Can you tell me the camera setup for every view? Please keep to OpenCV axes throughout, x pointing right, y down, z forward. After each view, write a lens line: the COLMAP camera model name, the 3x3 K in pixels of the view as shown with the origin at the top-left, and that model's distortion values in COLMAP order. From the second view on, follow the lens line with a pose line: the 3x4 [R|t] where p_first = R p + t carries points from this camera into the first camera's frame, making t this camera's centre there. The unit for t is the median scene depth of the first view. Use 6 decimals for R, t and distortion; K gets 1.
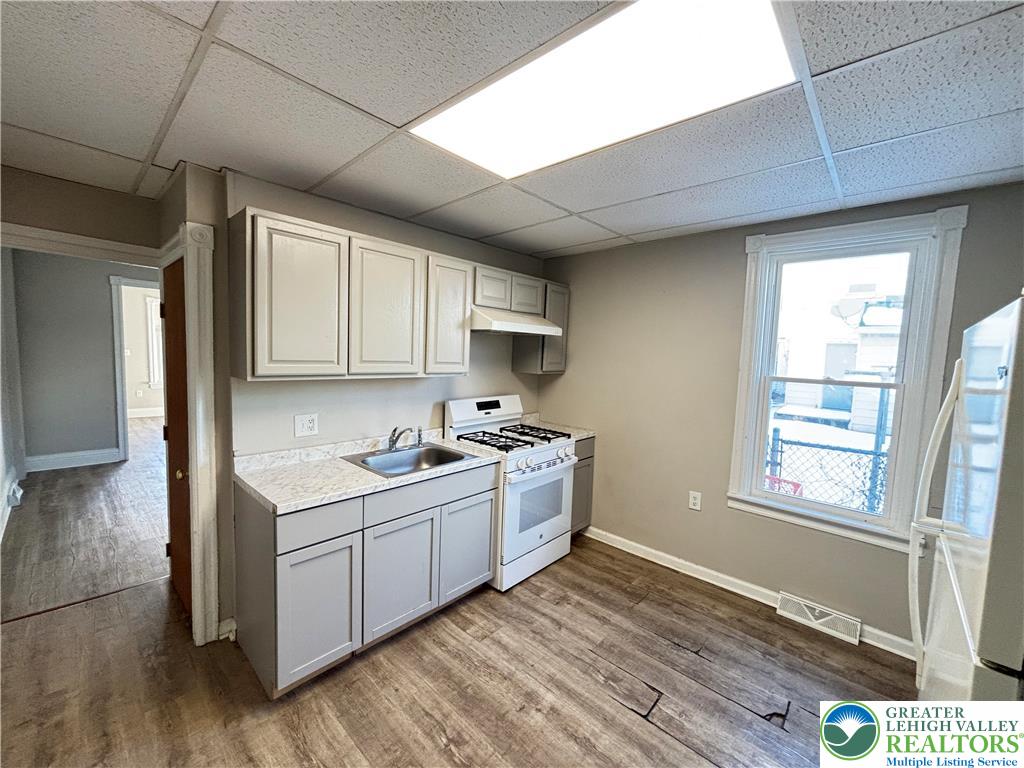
lens RADIAL K [[415.5, 0, 509.8], [0, 415.5, 382.2], [0, 0, 1]] dist [0.002257, 0.000441]
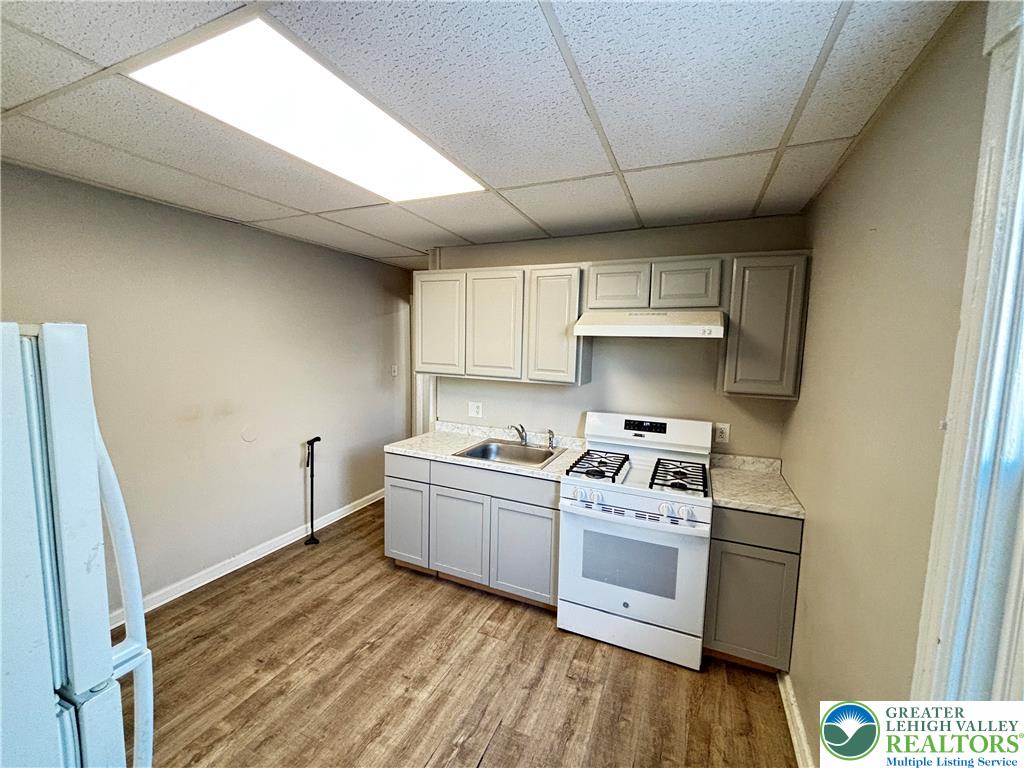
lens RADIAL K [[413.0, 0, 509.5], [0, 413.0, 383.8], [0, 0, 1]] dist [-0.002738, 0.002414]
pose [[0.323147, 0.070760, -0.943700, 0.837609], [-0.084694, 0.995362, 0.045632, -0.057193], [0.942551, 0.065180, 0.327641, 0.639436]]
